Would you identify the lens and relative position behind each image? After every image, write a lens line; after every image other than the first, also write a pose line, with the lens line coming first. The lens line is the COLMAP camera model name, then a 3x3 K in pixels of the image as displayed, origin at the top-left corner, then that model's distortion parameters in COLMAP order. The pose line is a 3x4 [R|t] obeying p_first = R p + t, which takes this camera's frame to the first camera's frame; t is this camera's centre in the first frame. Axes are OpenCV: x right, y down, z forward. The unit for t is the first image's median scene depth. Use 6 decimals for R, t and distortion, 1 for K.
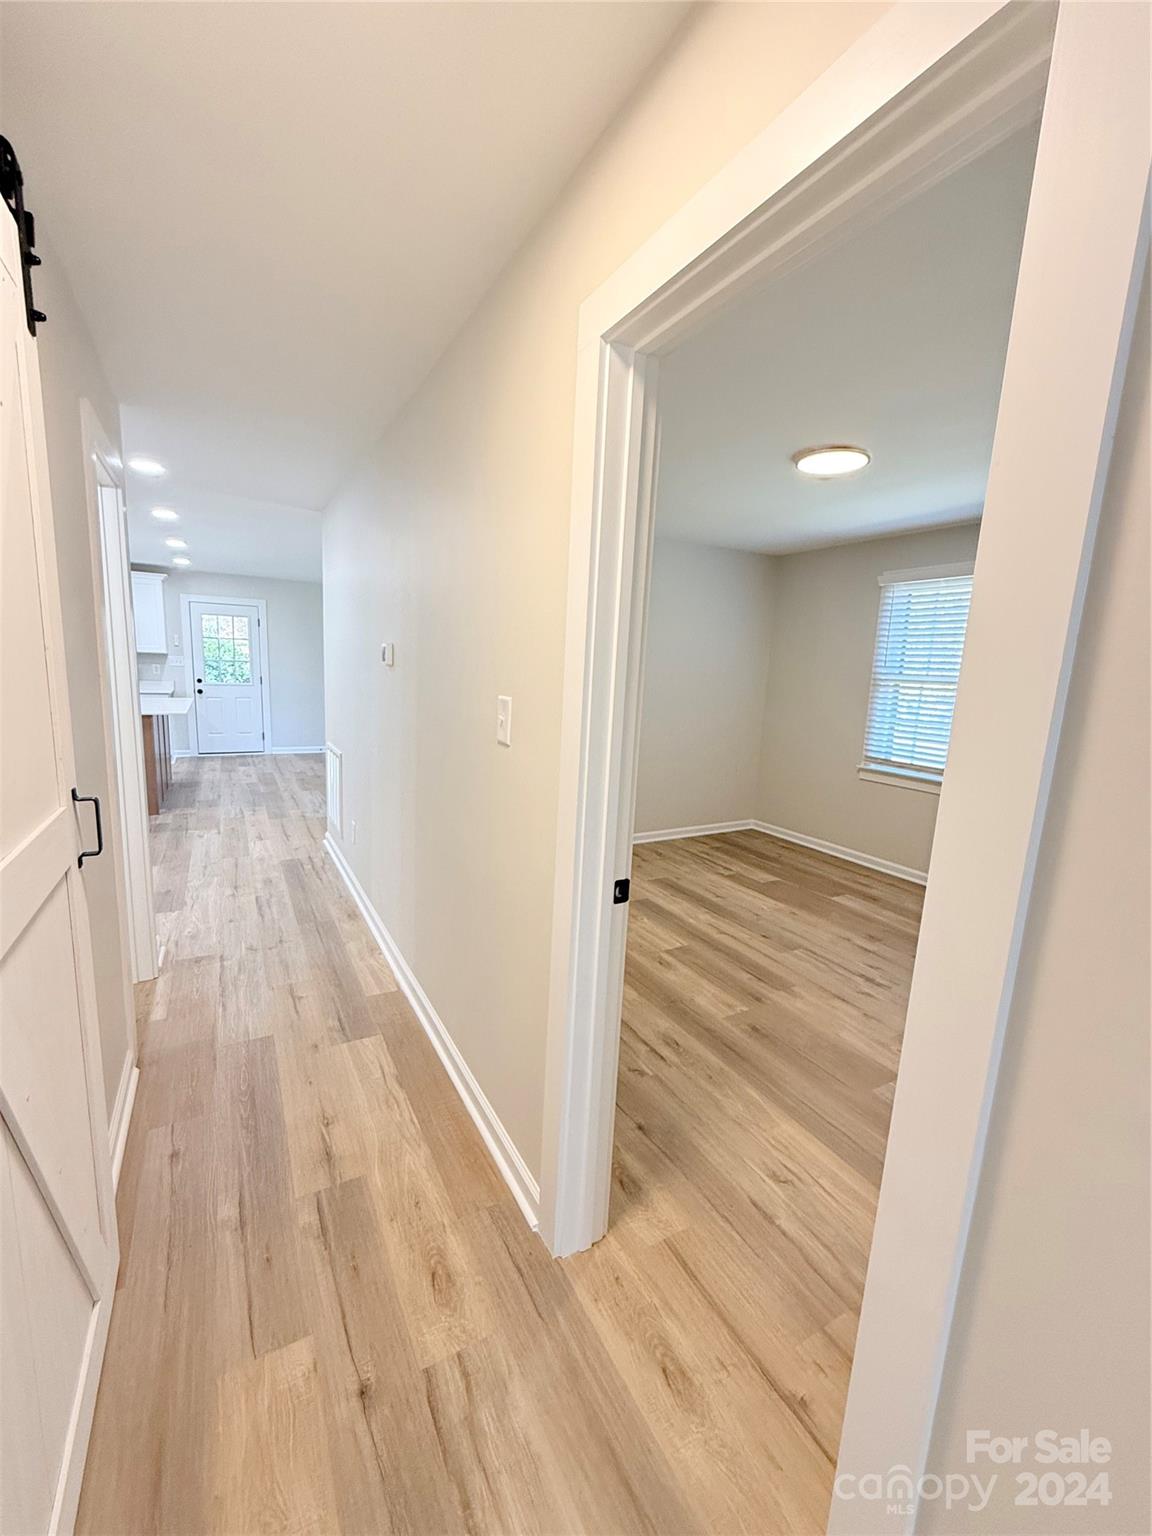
lens RADIAL K [[629.8, 0, 583.4], [0, 629.8, 765.3], [0, 0, 1]] dist [0.000064, 0.000502]
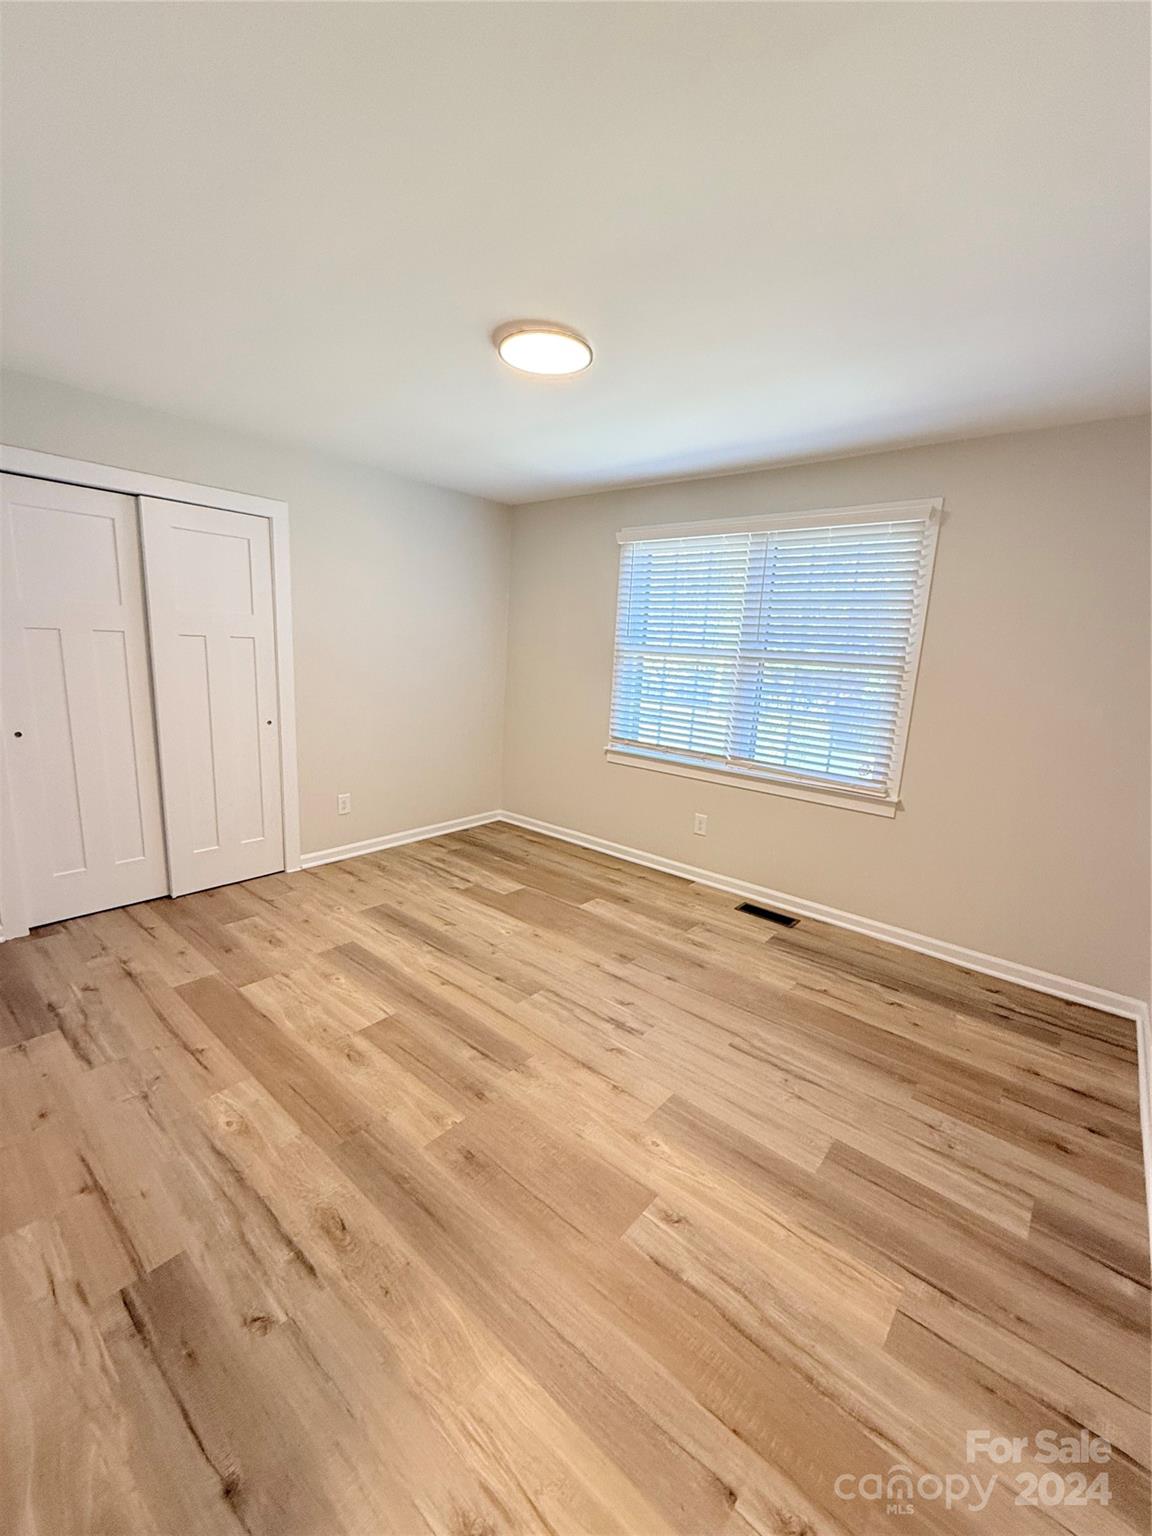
lens RADIAL K [[629.8, 0, 571.5], [0, 629.8, 767.7], [0, 0, 1]] dist [0.000064, 0.000502]
pose [[0.941435, -0.060867, 0.331654, 0.094571], [0.042515, 0.997150, 0.062320, -0.029628], [-0.334502, -0.044570, 0.941340, 0.174520]]
